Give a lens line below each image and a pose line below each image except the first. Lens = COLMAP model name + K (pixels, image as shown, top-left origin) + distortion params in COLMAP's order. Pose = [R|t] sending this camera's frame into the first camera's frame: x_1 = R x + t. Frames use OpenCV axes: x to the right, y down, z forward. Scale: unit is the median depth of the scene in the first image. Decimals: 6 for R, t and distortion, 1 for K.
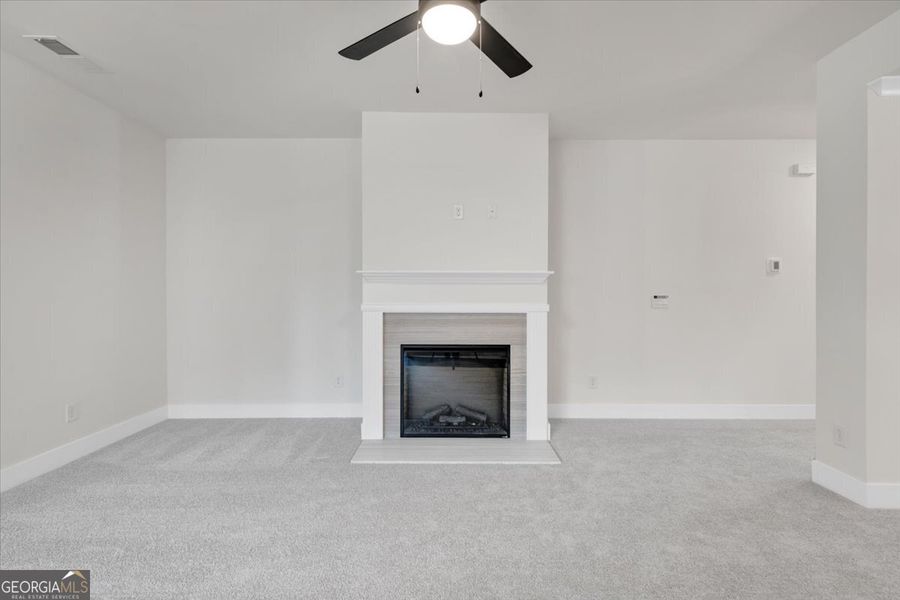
lens RADIAL K [[413.9, 0, 451.4], [0, 413.9, 299.6], [0, 0, 1]] dist [0.000159, 0.000350]
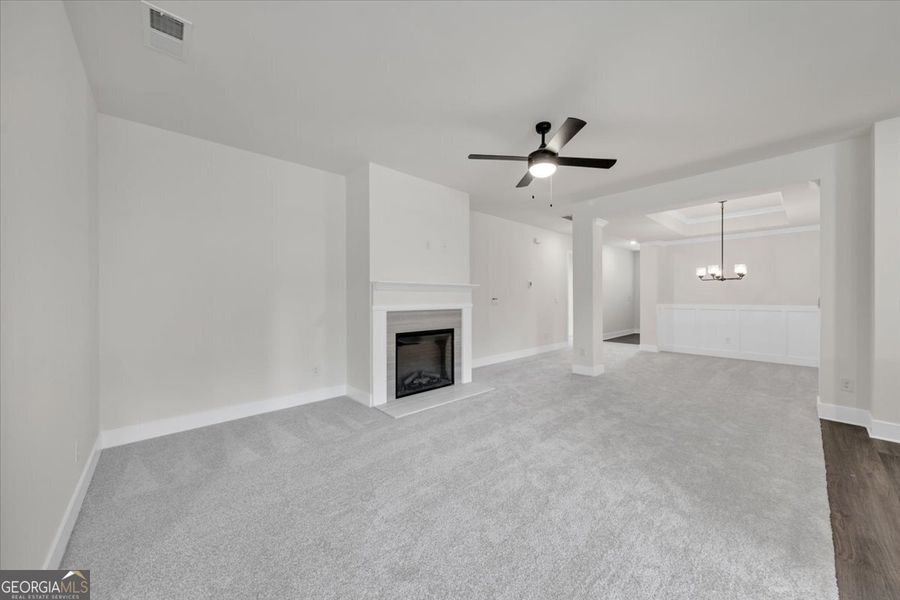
lens RADIAL K [[318.3, 0, 453.8], [0, 318.3, 301.1], [0, 0, 1]] dist [0.004984, 0.000024]
pose [[0.740823, -0.011642, 0.671600, -0.712310], [0.015811, 0.999875, -0.000108, 0.000926], [-0.671514, 0.010698, 0.740914, 0.055686]]
